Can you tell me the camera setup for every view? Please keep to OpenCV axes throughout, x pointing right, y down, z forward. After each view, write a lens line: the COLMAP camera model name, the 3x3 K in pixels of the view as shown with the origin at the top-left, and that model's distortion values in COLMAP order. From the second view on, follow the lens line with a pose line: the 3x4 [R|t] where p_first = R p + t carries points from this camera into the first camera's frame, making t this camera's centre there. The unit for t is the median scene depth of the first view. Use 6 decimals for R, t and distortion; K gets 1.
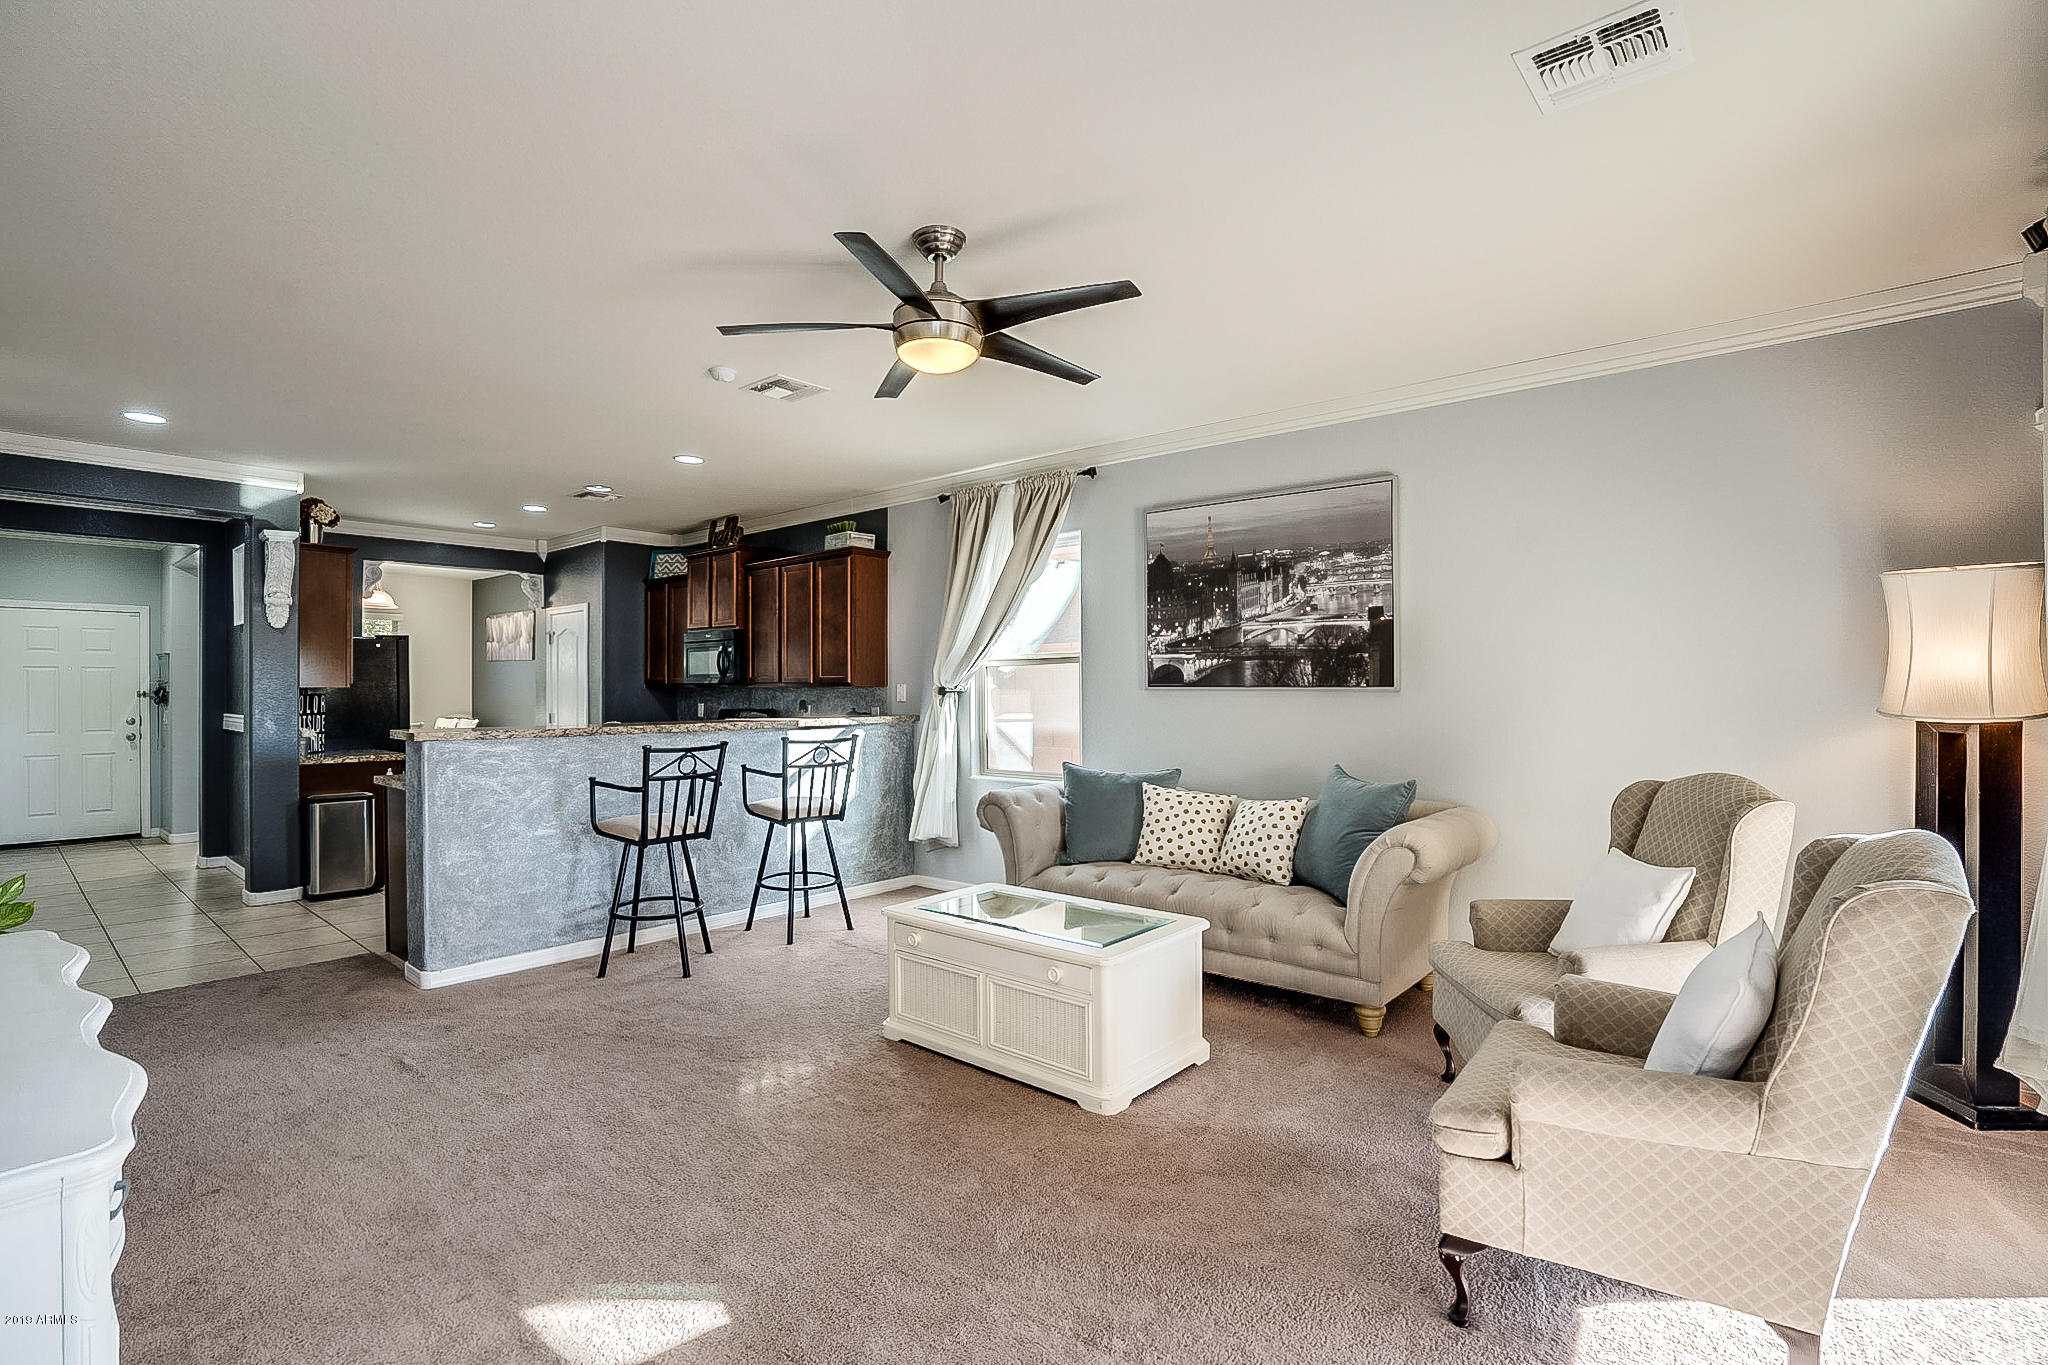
lens RADIAL K [[969.0, 0, 996.0], [0, 969.0, 688.3], [0, 0, 1]] dist [-0.026130, 0.012697]
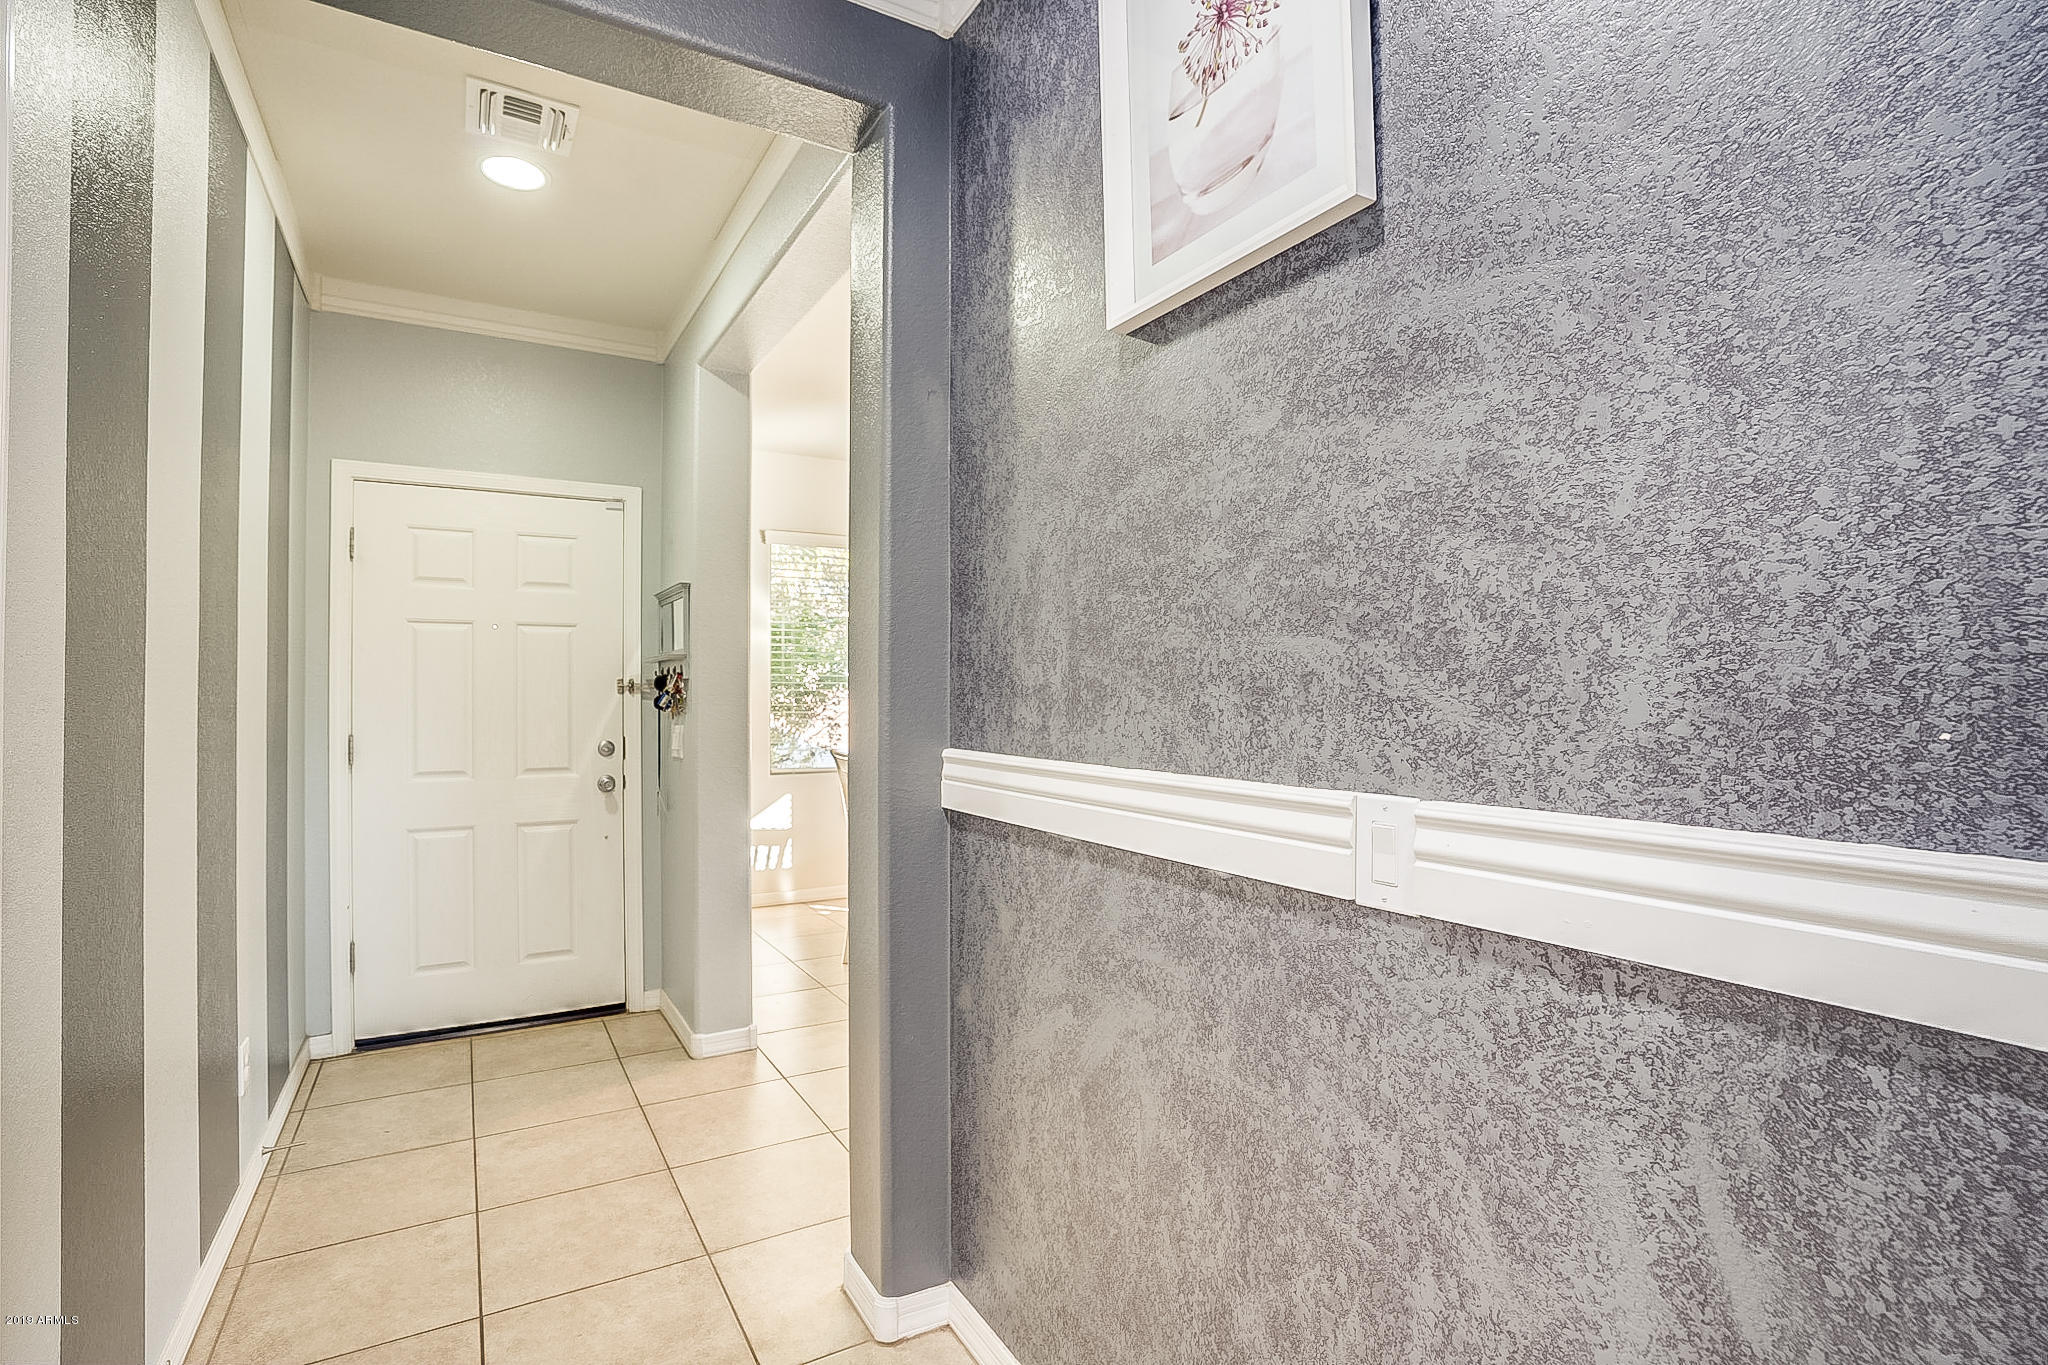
lens RADIAL K [[969.0, 0, 1034.5], [0, 969.0, 689.8], [0, 0, 1]] dist [-0.026130, 0.012697]
pose [[0.961346, -0.001061, -0.275340, -0.594649], [-0.000415, 0.999986, -0.005302, 0.009998], [0.275342, 0.005211, 0.961332, 0.629587]]
